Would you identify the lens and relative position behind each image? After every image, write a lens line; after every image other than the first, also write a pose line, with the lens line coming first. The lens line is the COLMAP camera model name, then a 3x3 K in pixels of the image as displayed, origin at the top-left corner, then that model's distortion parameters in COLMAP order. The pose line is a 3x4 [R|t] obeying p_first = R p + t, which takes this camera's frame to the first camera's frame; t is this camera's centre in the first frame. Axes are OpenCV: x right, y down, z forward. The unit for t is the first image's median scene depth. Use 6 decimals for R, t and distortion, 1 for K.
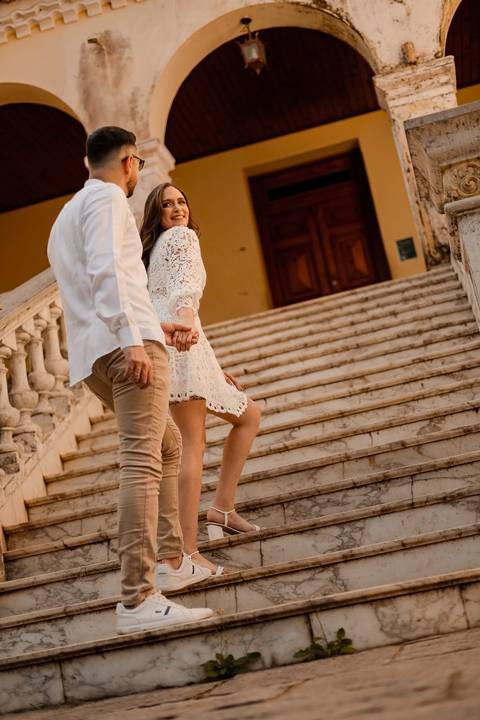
lens RADIAL K [[1030.4, 0, 230.0], [0, 1030.4, 359.3], [0, 0, 1]] dist [-0.055762, -0.009174]
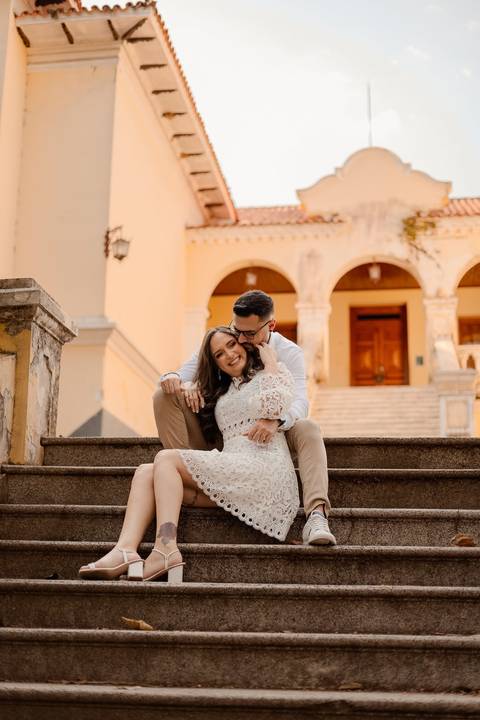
lens RADIAL K [[1030.4, 0, 230.0], [0, 1030.4, 359.3], [0, 0, 1]] dist [-0.055762, -0.009174]
pose [[0.979334, 0.200941, 0.022991, -0.524141], [-0.201154, 0.979532, 0.007369, -0.098505], [-0.021039, -0.011842, 0.999709, -2.221573]]
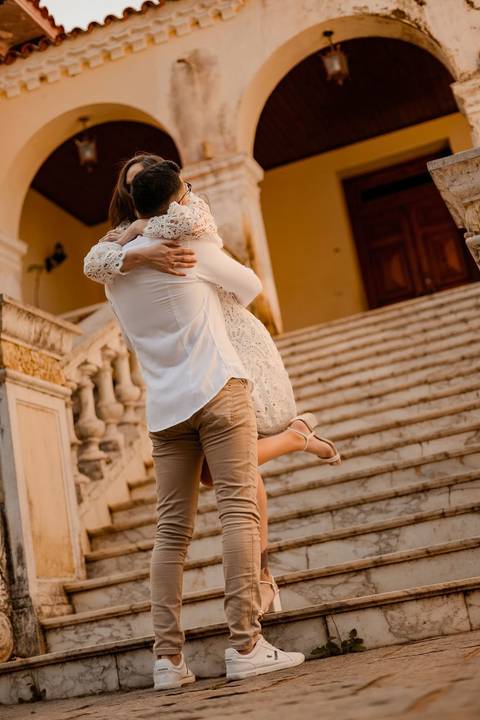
lens RADIAL K [[1030.4, 0, 230.0], [0, 1030.4, 359.3], [0, 0, 1]] dist [-0.055762, -0.009174]
pose [[0.992905, -0.017478, -0.117617, 0.055807], [0.018927, 0.999758, 0.011220, -0.026075], [0.117393, -0.013366, 0.992996, -0.070423]]
